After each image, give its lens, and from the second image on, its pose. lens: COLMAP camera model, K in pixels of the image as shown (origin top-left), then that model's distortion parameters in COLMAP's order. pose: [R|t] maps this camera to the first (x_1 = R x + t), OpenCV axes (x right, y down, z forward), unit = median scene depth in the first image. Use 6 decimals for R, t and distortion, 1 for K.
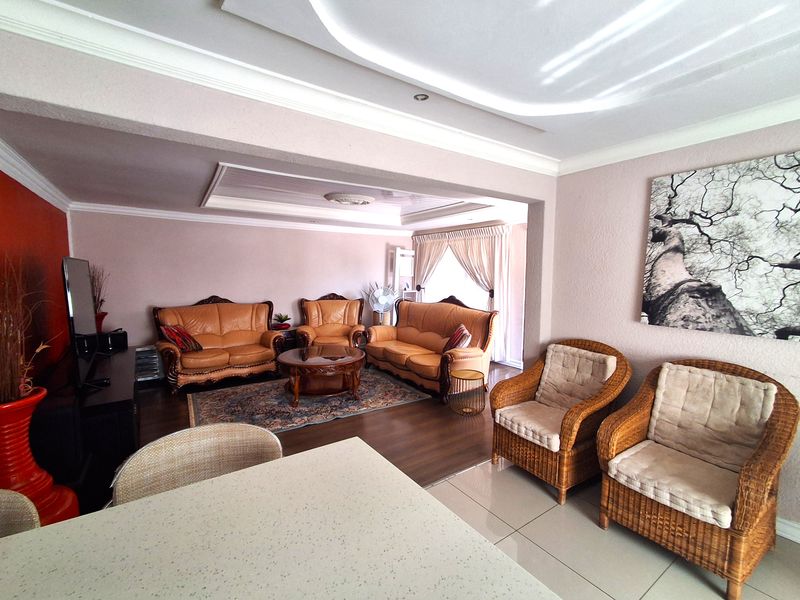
lens RADIAL K [[367.3, 0, 396.8], [0, 367.3, 301.5], [0, 0, 1]] dist [0.004358, 0.000694]
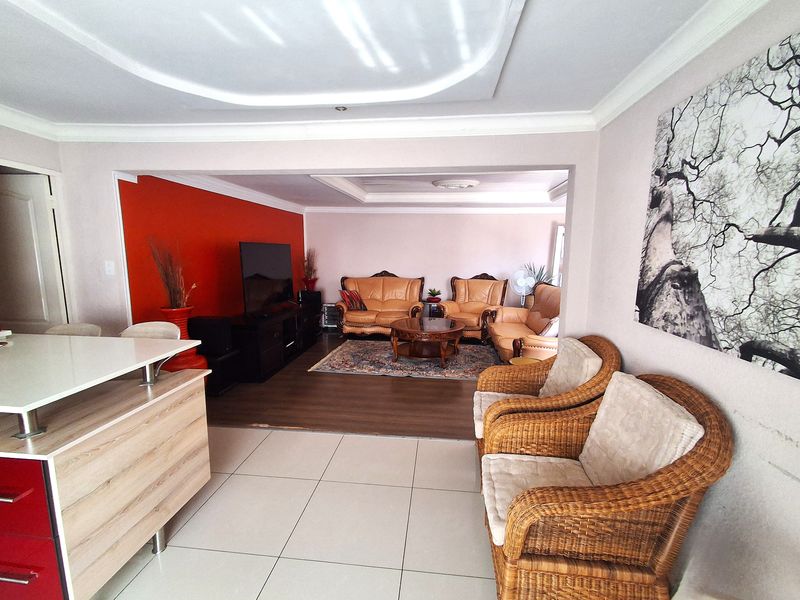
lens RADIAL K [[367.3, 0, 396.8], [0, 367.3, 301.5], [0, 0, 1]] dist [0.004358, 0.000694]
pose [[0.748364, 0.090541, -0.657079, 0.867224], [-0.058874, 0.995797, 0.070161, -0.002401], [0.660670, -0.013821, 0.750549, 0.143013]]
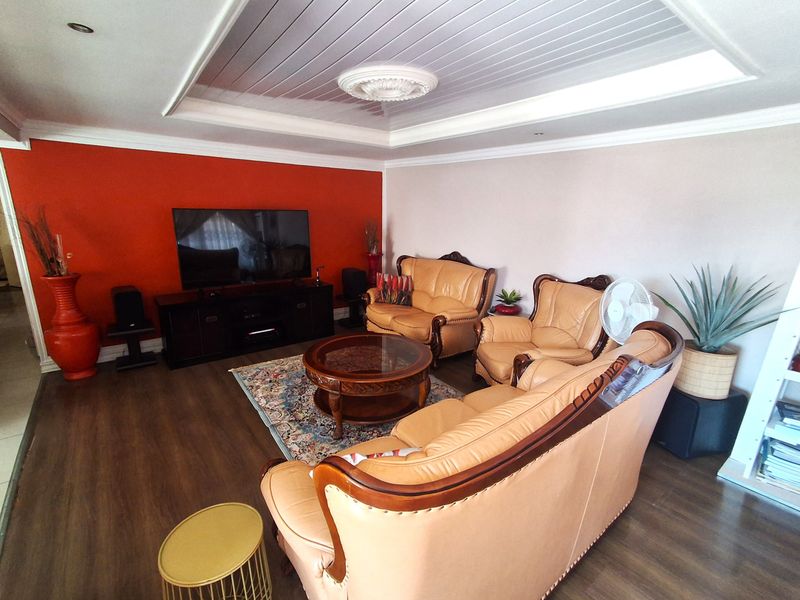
lens RADIAL K [[367.3, 0, 396.8], [0, 367.3, 301.5], [0, 0, 1]] dist [0.004358, 0.000694]
pose [[0.054168, 0.239939, -0.969276, 0.779250], [-0.104848, 0.966701, 0.233442, -0.199000], [0.993012, 0.088981, 0.077522, 1.817064]]
